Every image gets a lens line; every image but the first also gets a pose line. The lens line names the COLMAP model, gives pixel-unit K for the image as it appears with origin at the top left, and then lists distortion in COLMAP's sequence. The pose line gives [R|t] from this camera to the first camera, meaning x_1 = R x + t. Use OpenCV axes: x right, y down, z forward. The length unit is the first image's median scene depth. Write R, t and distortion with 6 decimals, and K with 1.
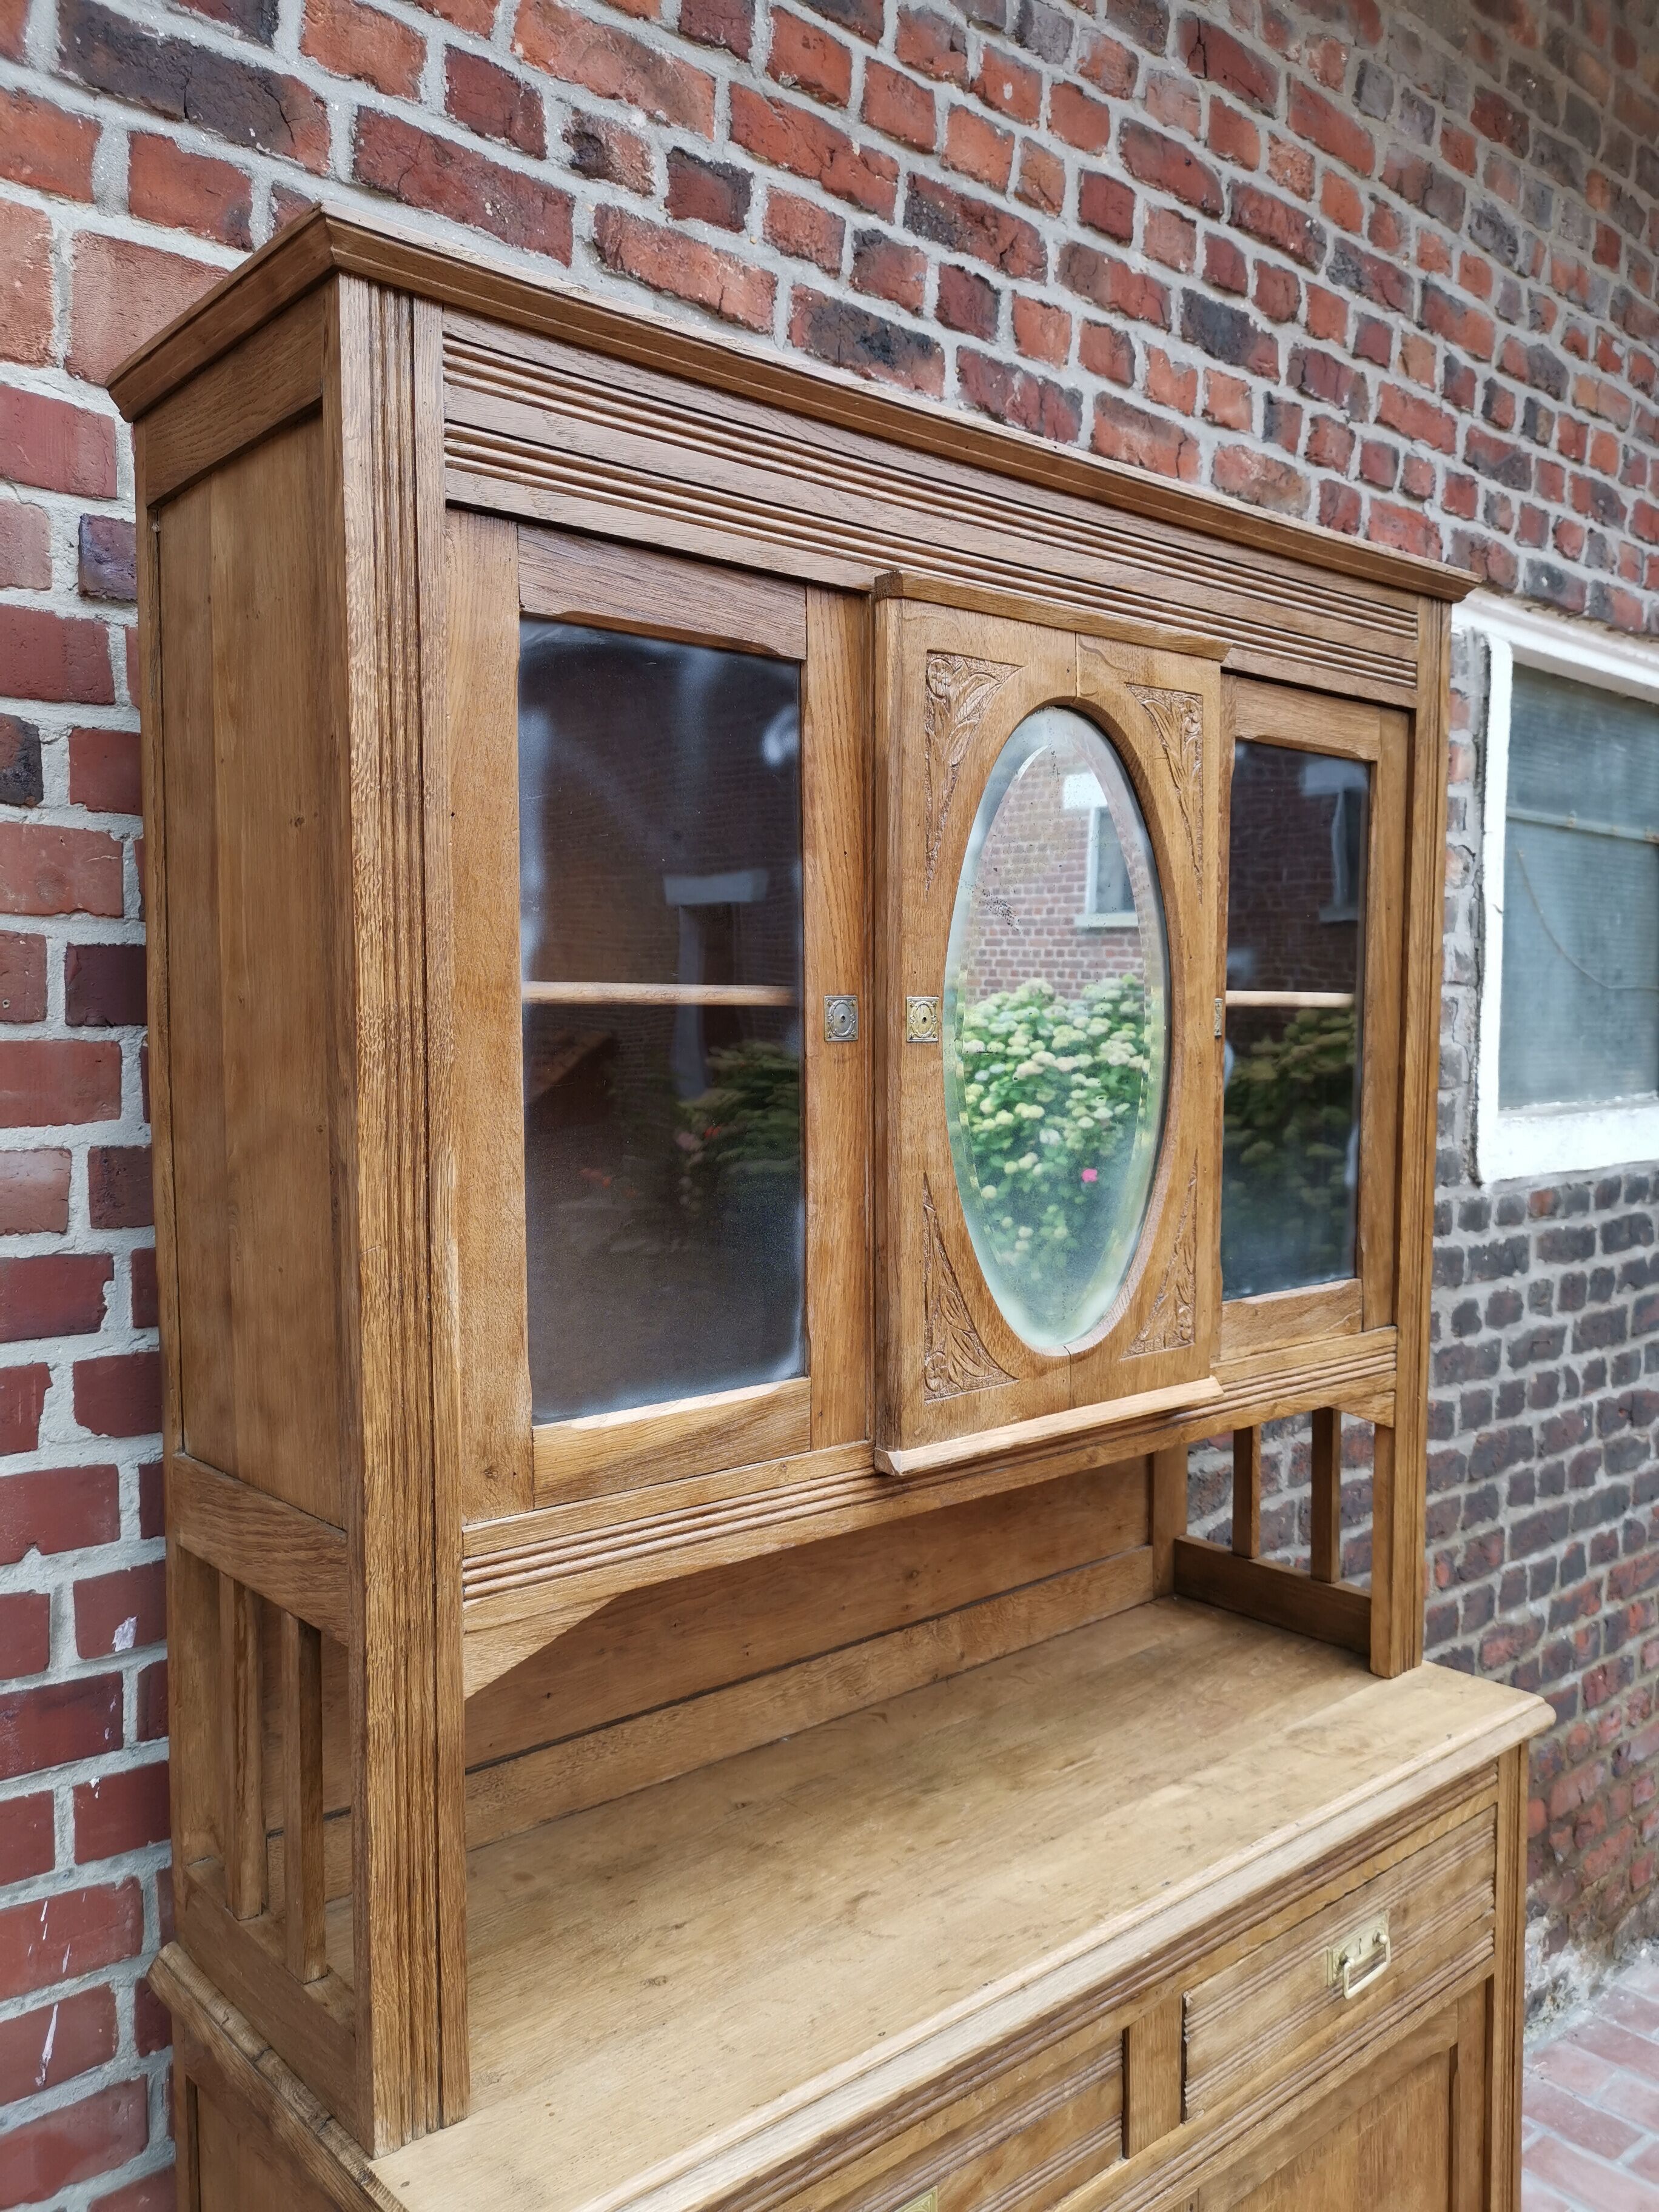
lens RADIAL K [[1707.9, 0, 856.5], [0, 1707.9, 1107.6], [0, 0, 1]] dist [0.042527, -0.041915]
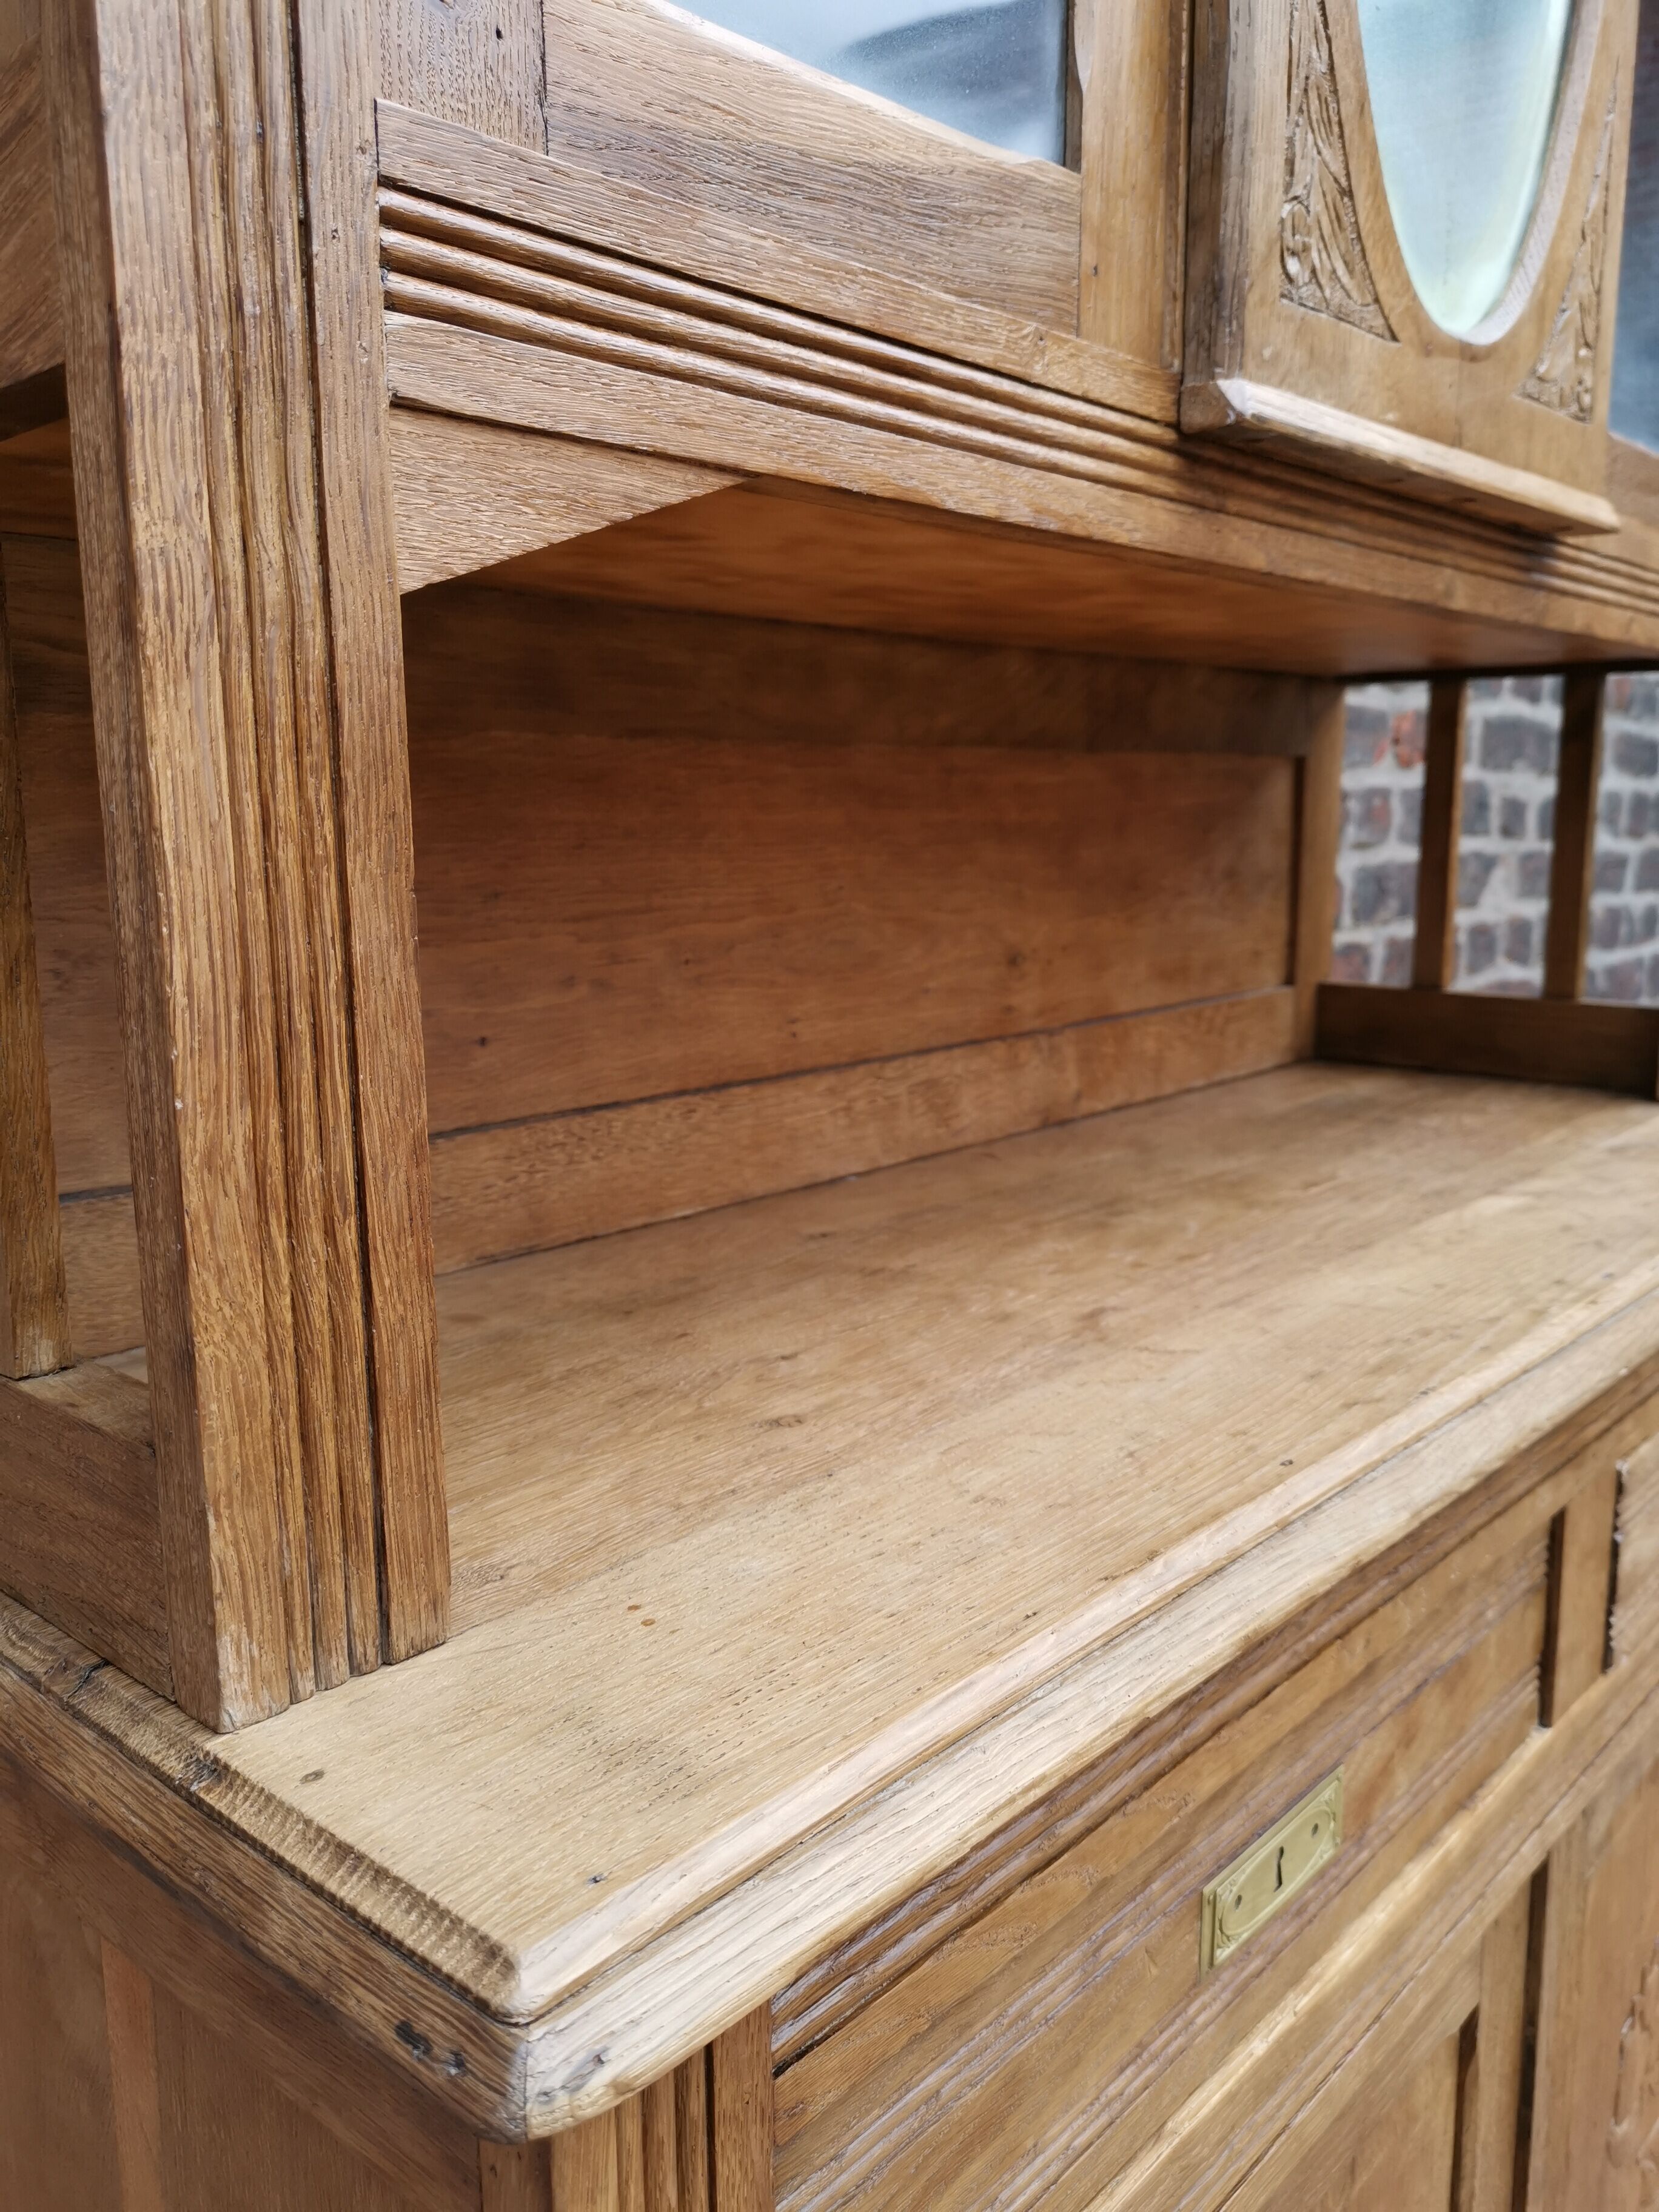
lens RADIAL K [[1707.9, 0, 856.5], [0, 1707.9, 1107.6], [0, 0, 1]] dist [0.042527, -0.041915]
pose [[0.991968, -0.024356, 0.124123, -0.150489], [0.010000, 0.993316, 0.114994, 0.351747], [-0.126095, -0.112829, 0.985581, 0.507822]]
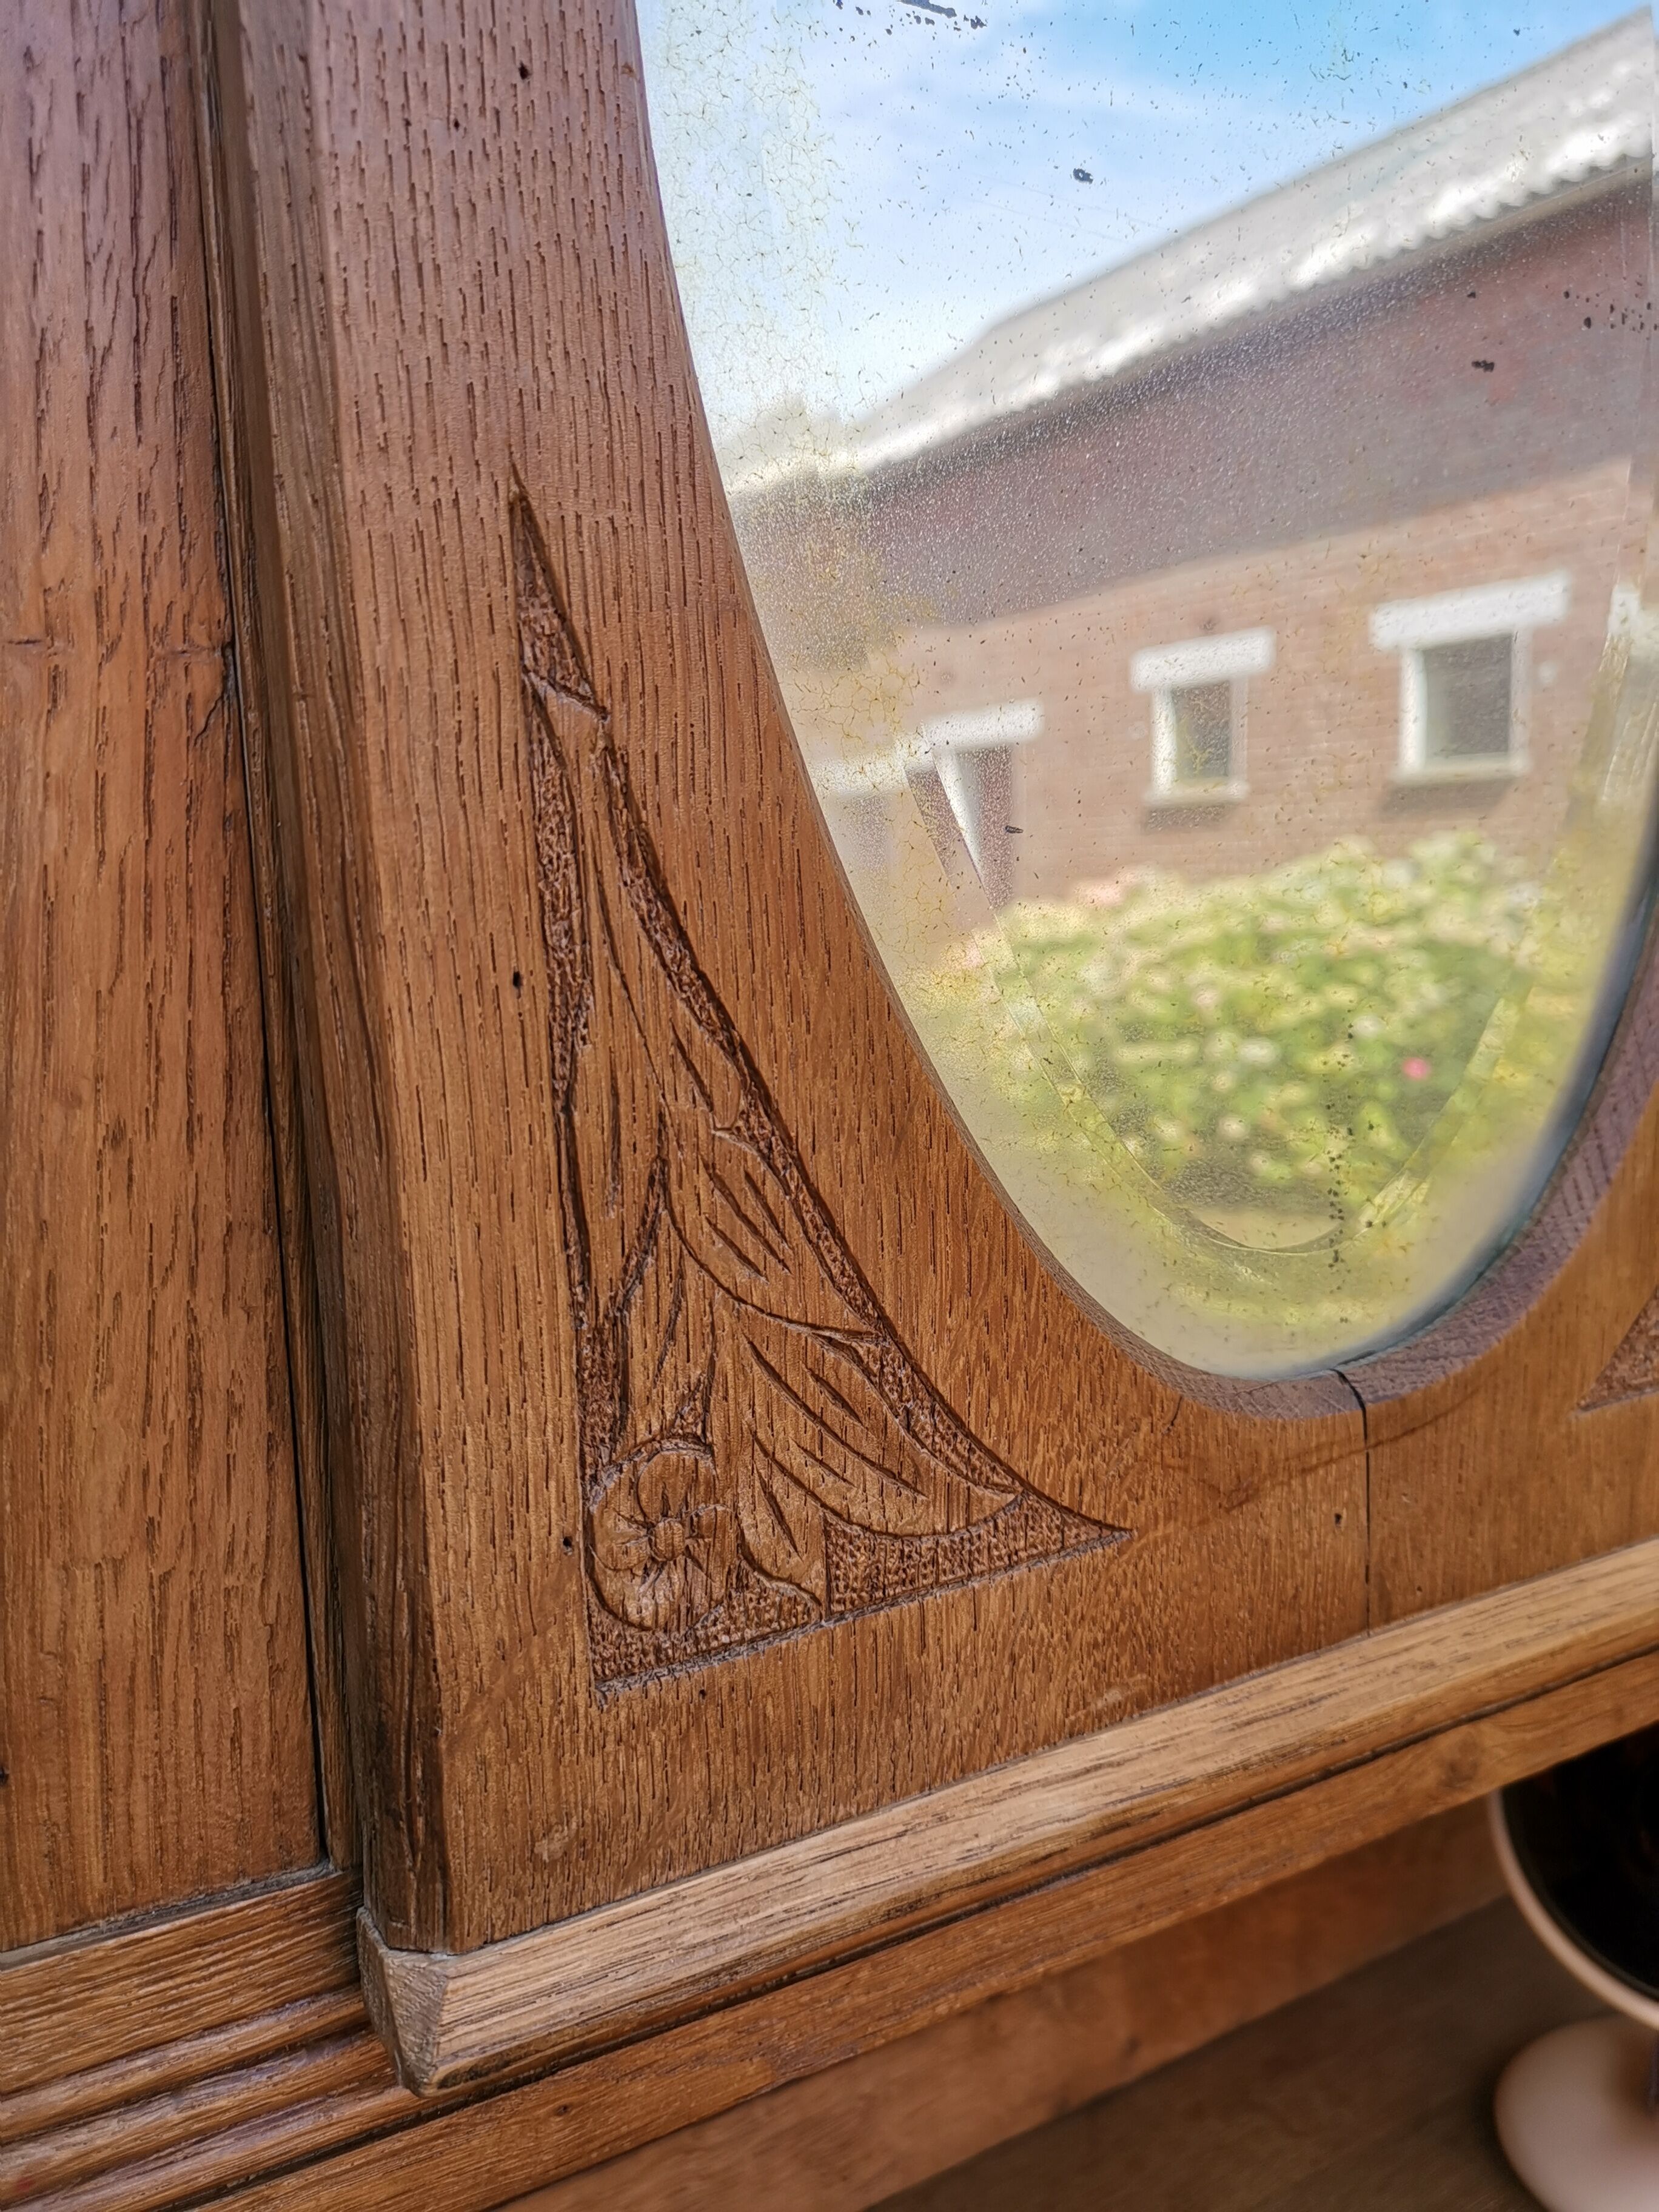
lens RADIAL K [[1727.7, 0, 829.5], [0, 1727.7, 1106.0], [0, 0, 1]] dist [0.044867, -0.063730]
pose [[0.981571, -0.022202, -0.189801, 0.108634], [0.030688, 0.998651, 0.041889, 0.097945], [0.188615, -0.046941, 0.980929, 0.824420]]
